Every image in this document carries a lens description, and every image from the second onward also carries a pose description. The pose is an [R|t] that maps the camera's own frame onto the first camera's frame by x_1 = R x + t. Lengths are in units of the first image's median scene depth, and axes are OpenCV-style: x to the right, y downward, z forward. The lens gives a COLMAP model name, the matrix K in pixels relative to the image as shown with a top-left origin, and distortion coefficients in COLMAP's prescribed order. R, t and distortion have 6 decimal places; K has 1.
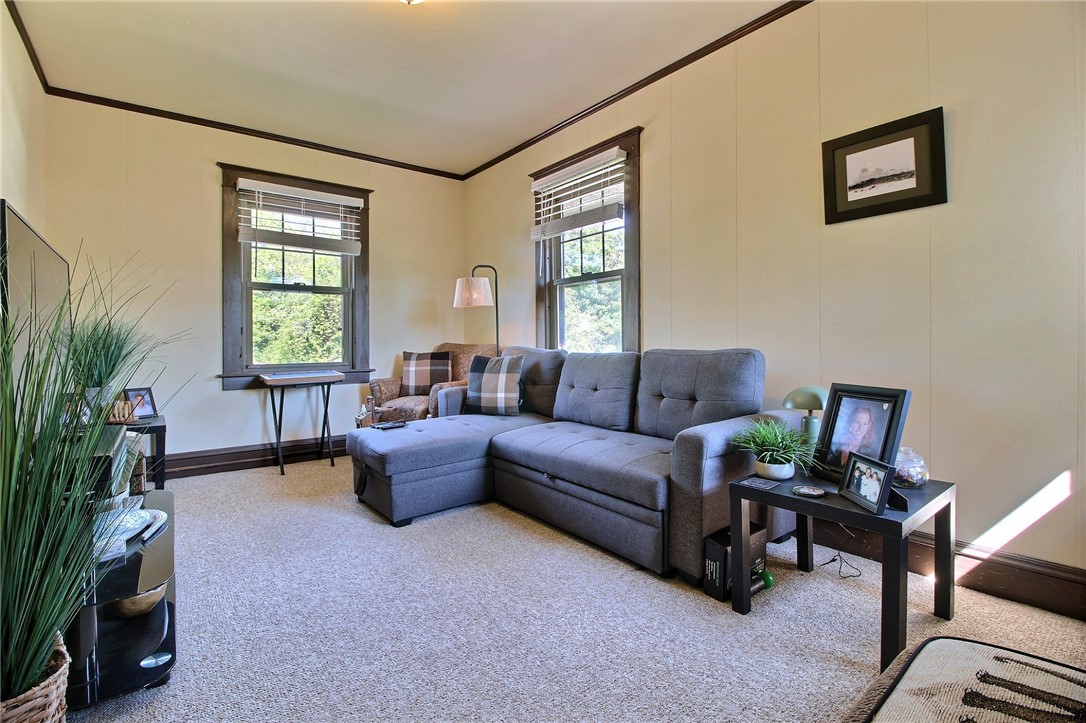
lens RADIAL K [[499.3, 0, 543.4], [0, 499.3, 352.5], [0, 0, 1]] dist [-0.021457, -0.002203]
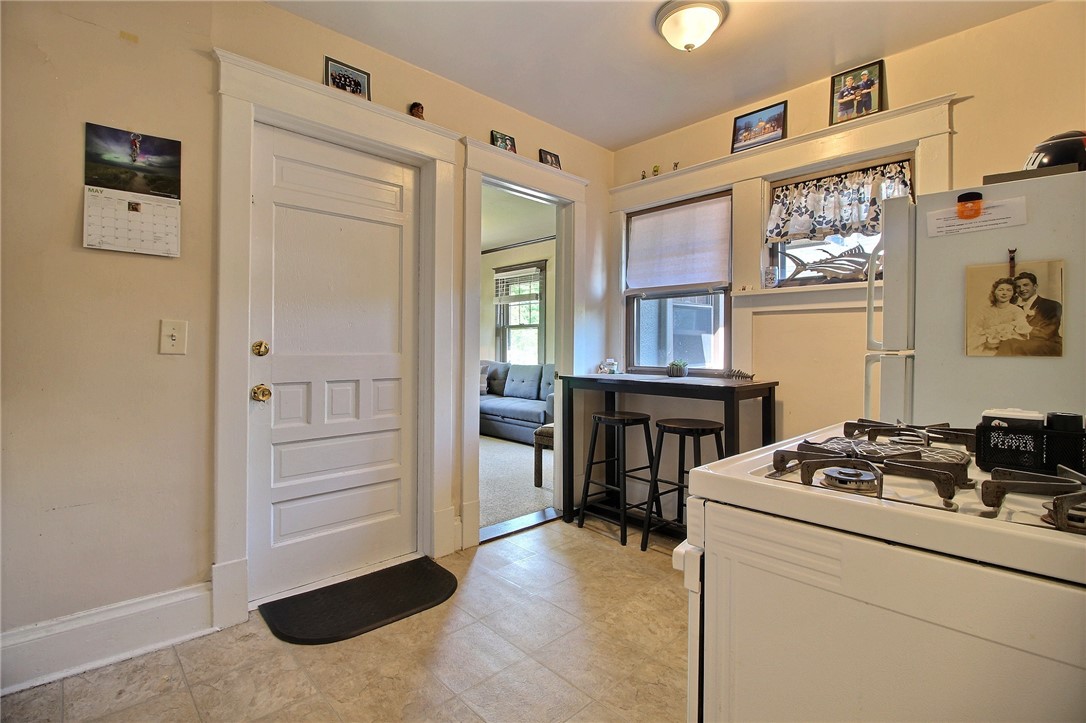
lens RADIAL K [[499.3, 0, 543.6], [0, 499.3, 351.1], [0, 0, 1]] dist [-0.021457, -0.002203]
pose [[0.995231, 0.012866, 0.096692, -0.017801], [-0.012073, 0.999889, -0.008783, -0.037642], [-0.096794, 0.007574, 0.995276, -1.048358]]
